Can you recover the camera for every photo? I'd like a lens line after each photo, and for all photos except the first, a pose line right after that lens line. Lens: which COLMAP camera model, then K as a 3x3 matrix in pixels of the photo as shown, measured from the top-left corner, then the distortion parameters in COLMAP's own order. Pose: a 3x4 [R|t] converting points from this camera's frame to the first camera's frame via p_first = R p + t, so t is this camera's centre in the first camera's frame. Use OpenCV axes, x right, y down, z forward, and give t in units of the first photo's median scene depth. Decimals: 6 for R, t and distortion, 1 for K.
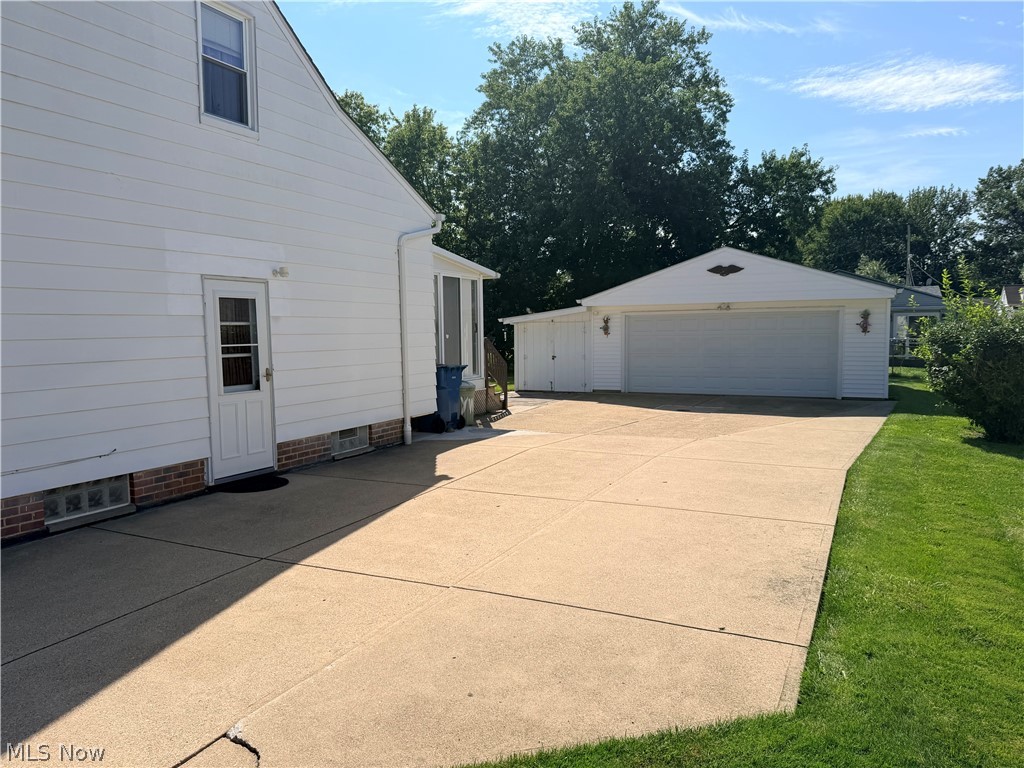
lens RADIAL K [[716.3, 0, 512.0], [0, 716.3, 384.0], [0, 0, 1]] dist [0.008934, 0.002606]
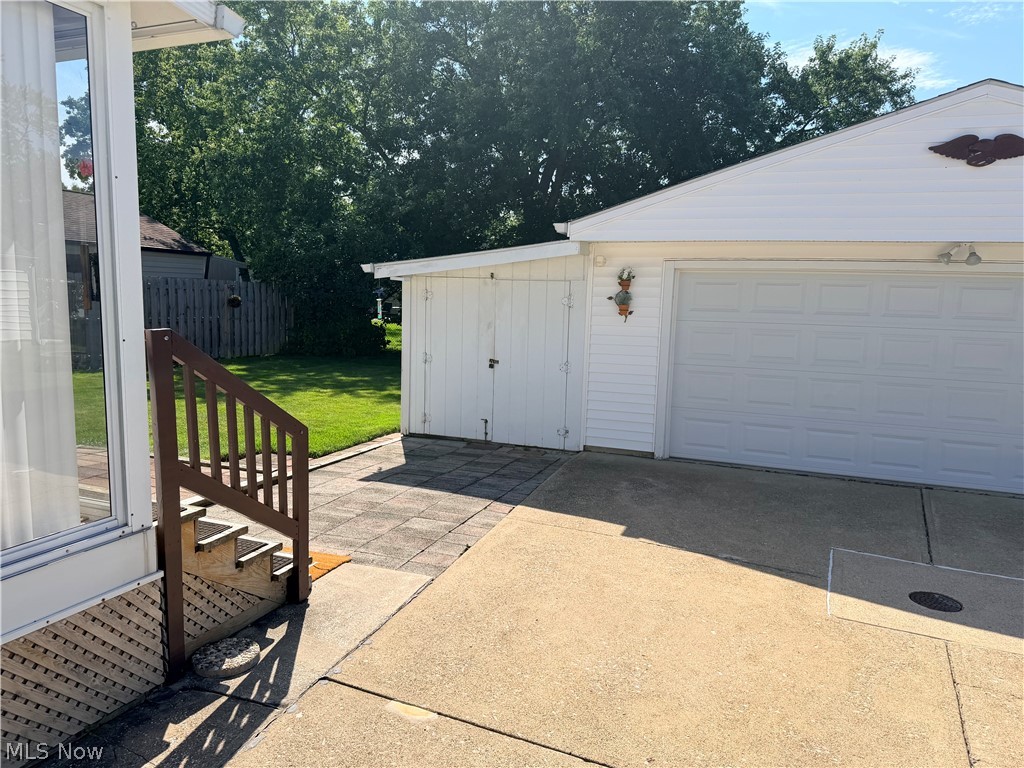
lens RADIAL K [[716.3, 0, 512.0], [0, 716.3, 384.0], [0, 0, 1]] dist [0.008934, 0.002606]
pose [[0.995585, 0.029779, 0.089013, 0.033215], [-0.034461, 0.998077, 0.051525, -0.047684], [-0.087307, -0.054365, 0.994697, 0.589916]]
